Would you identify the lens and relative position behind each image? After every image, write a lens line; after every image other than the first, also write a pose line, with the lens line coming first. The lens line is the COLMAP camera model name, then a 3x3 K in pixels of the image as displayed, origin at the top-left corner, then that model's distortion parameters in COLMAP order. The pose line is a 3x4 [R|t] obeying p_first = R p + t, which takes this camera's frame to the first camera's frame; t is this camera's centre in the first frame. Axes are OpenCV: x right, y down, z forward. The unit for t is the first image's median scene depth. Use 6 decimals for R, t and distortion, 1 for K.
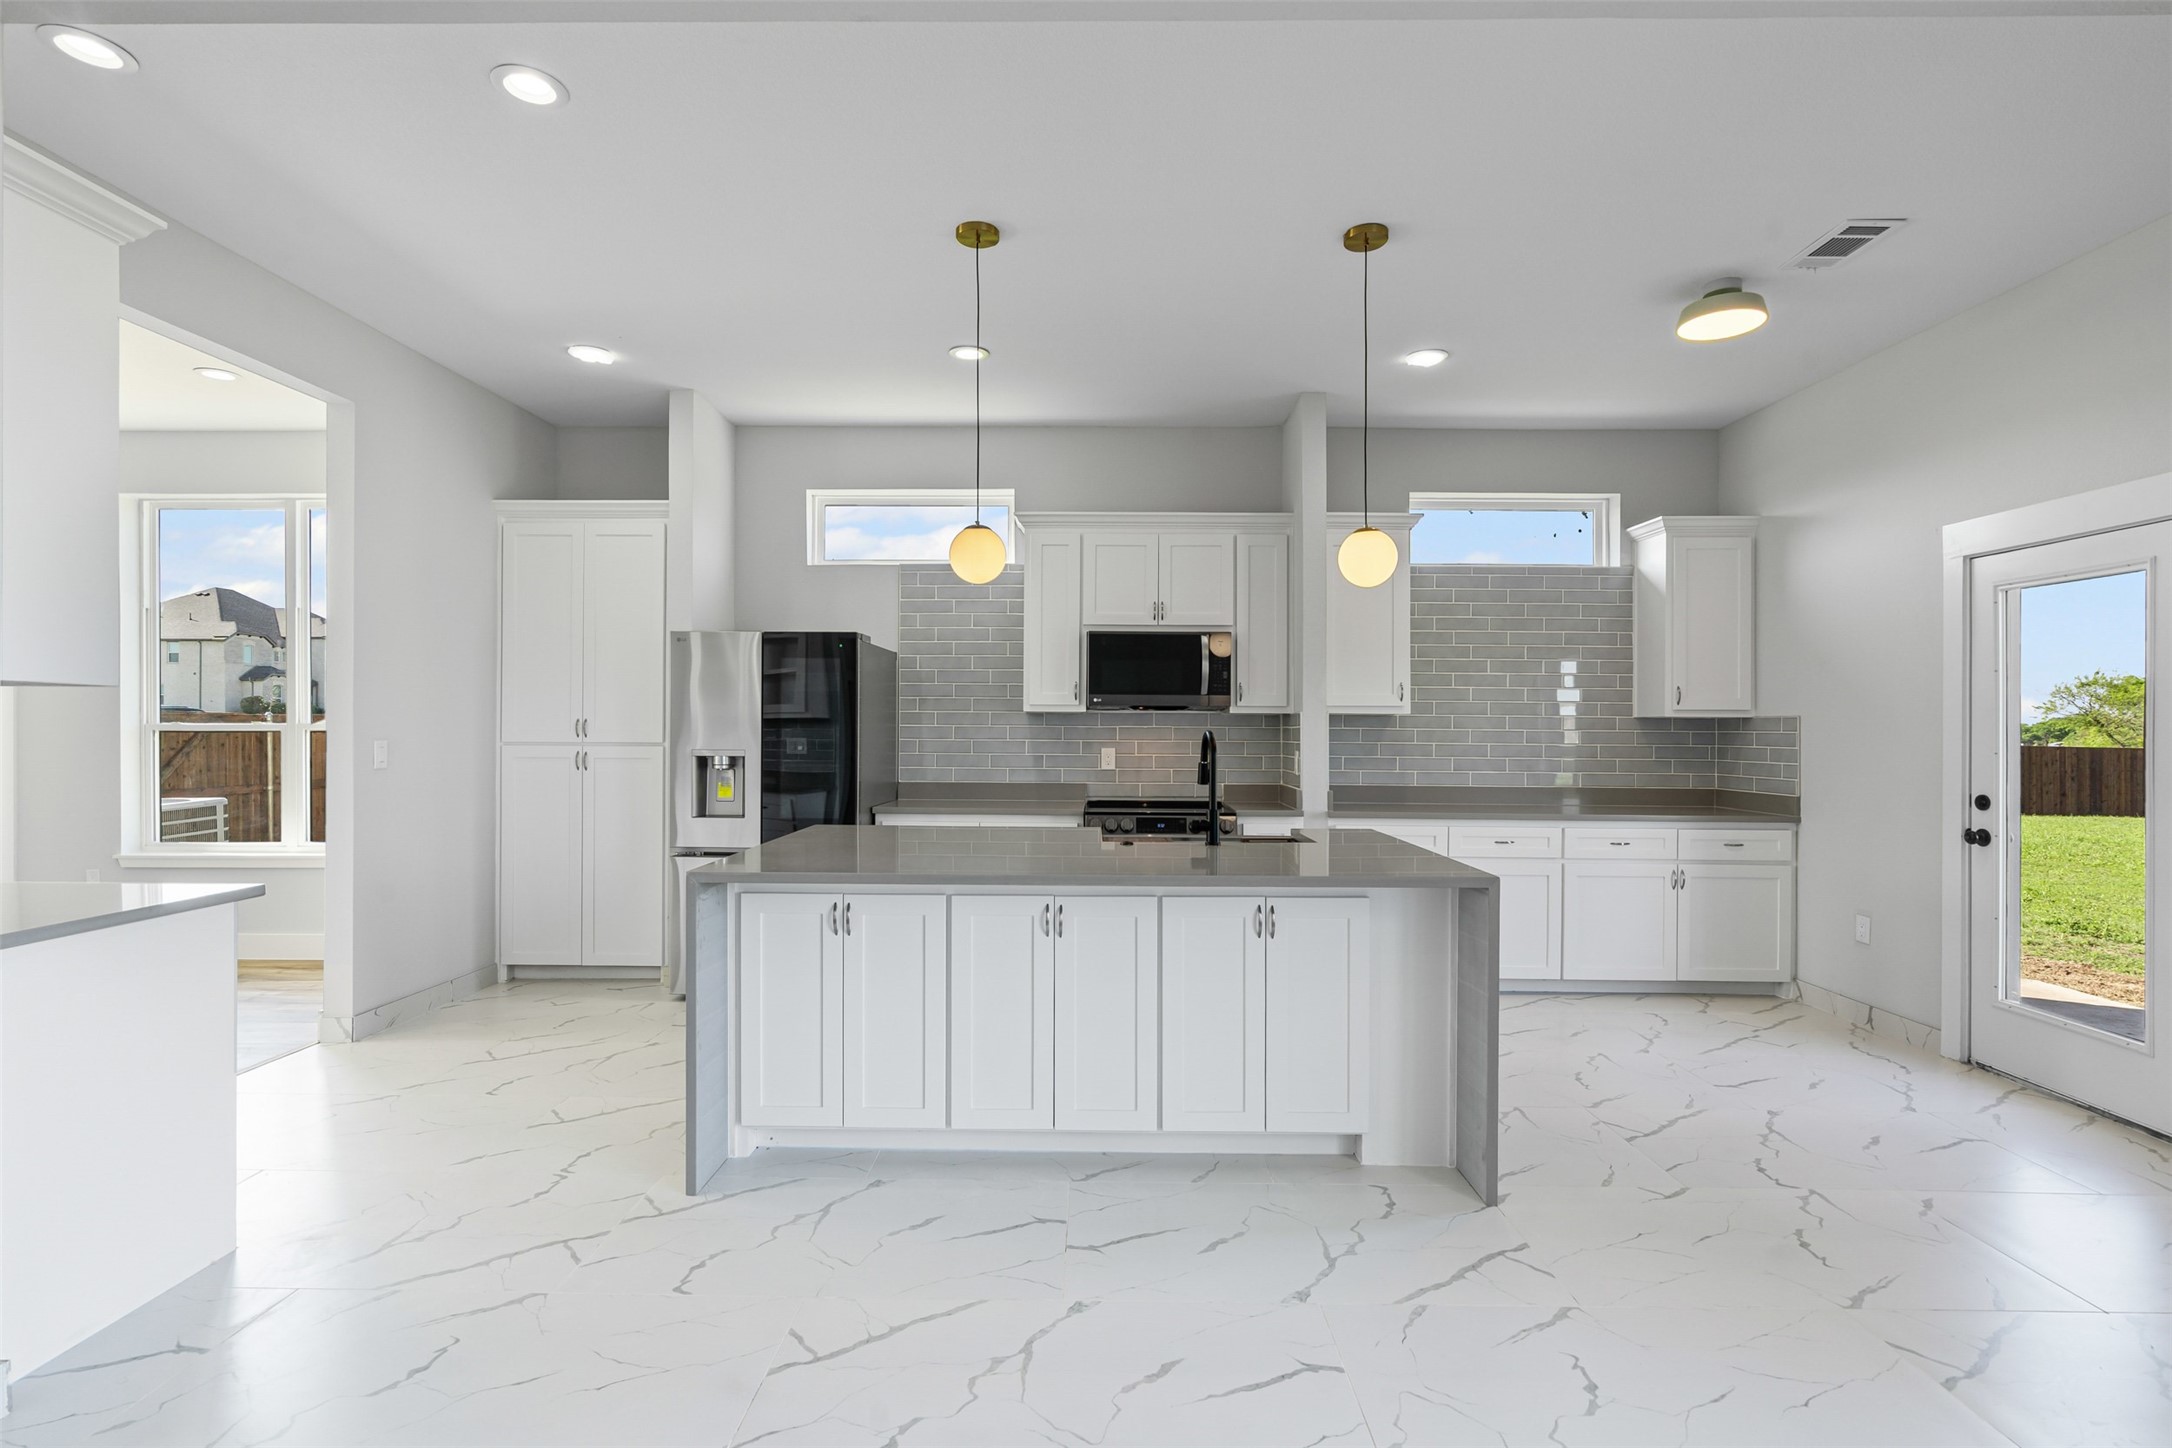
lens RADIAL K [[997.1, 0, 1064.8], [0, 997.1, 730.1], [0, 0, 1]] dist [-0.003313, -0.000503]
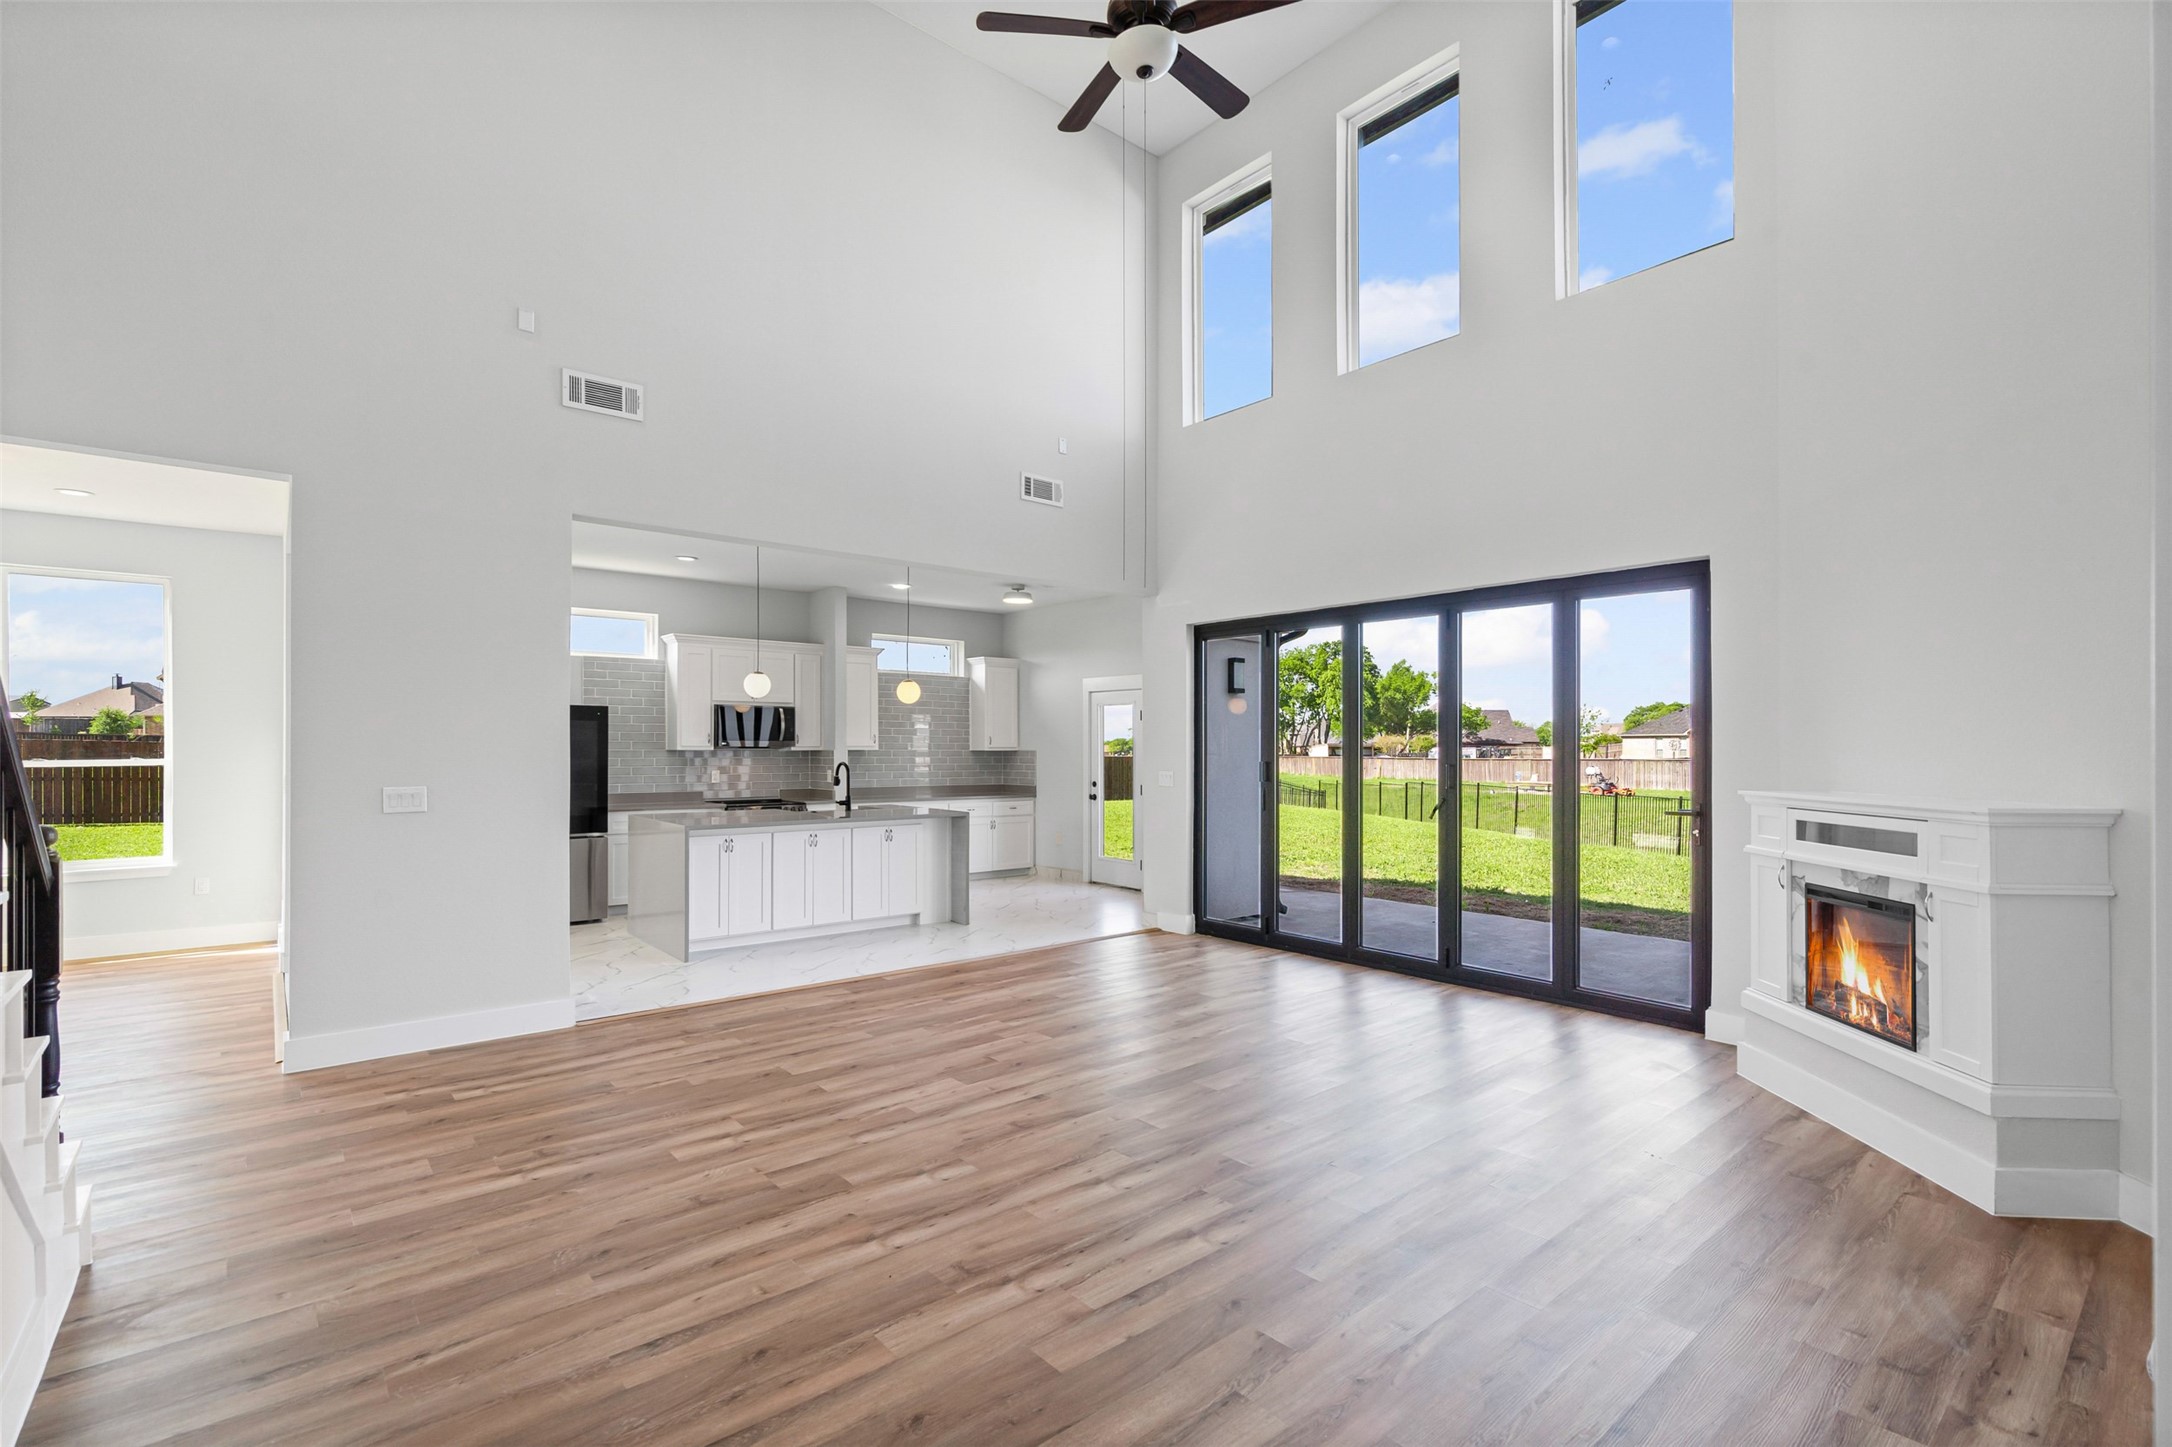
lens RADIAL K [[977.6, 0, 1065.5], [0, 977.6, 758.4], [0, 0, 1]] dist [-0.000379, -0.000492]
pose [[0.760959, -0.012351, 0.648682, -0.645561], [0.004312, 0.999893, 0.013981, -0.025648], [-0.648785, -0.007842, 0.760931, -0.730029]]
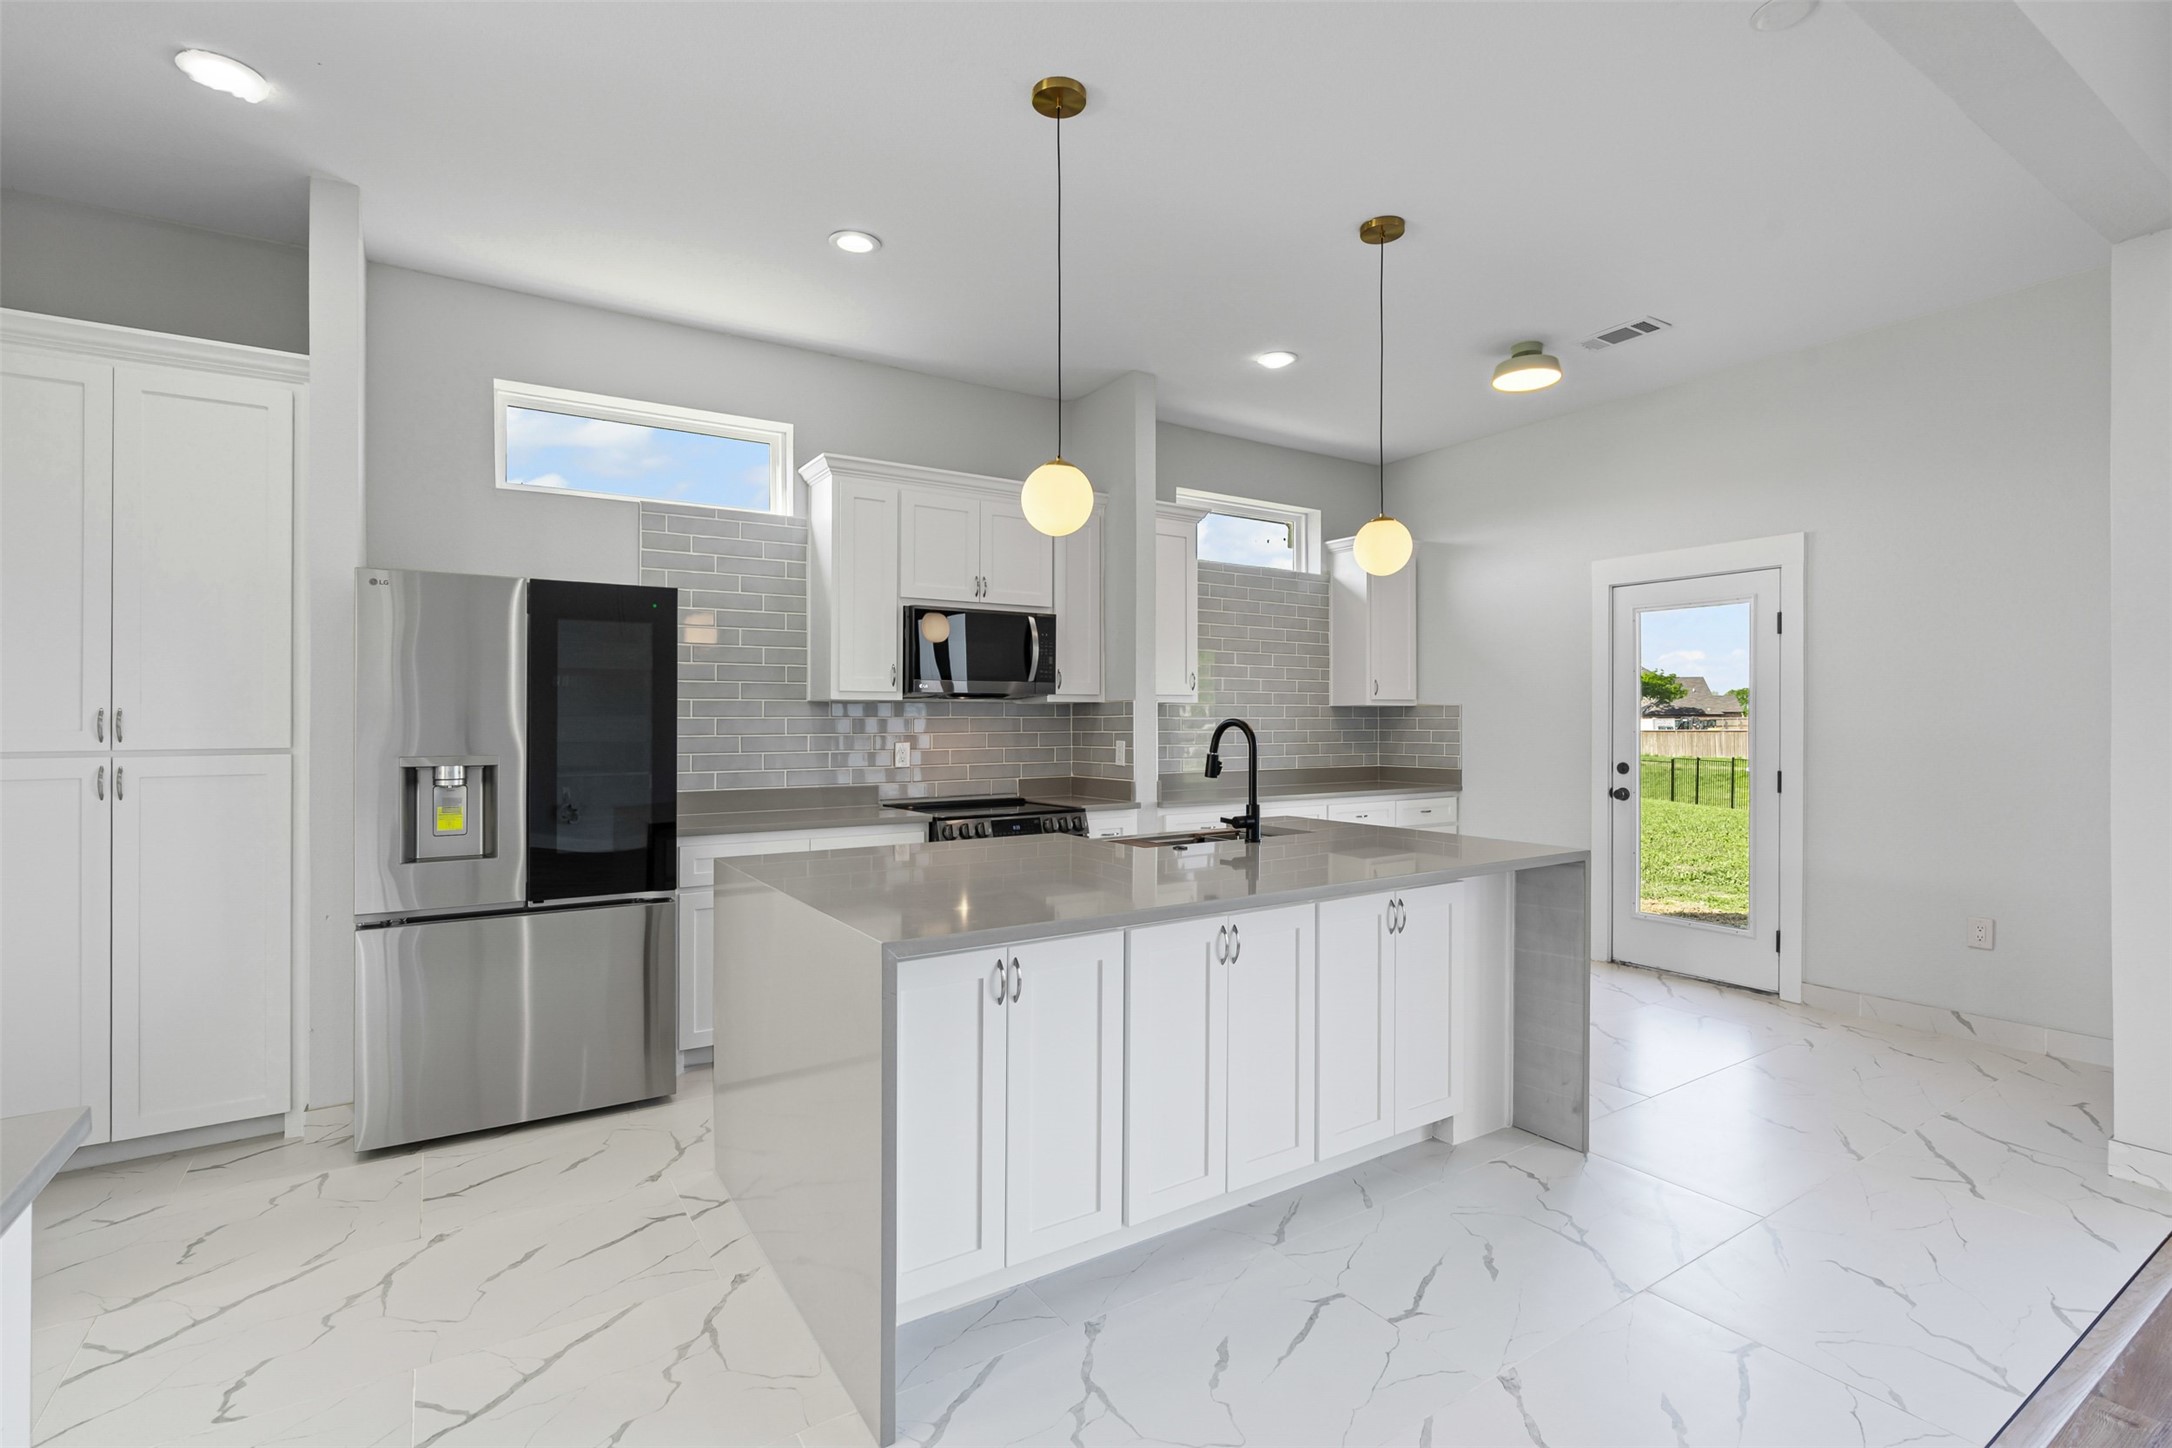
lens RADIAL K [[1003.5, 0, 1086.0], [0, 1003.5, 724.0], [0, 0, 1]] dist [-0.003427, 0.000162]
pose [[0.829961, -0.010680, 0.557720, -0.339094], [0.009925, 0.999941, 0.004379, -0.000104], [-0.557734, 0.001900, 0.830018, 0.212455]]
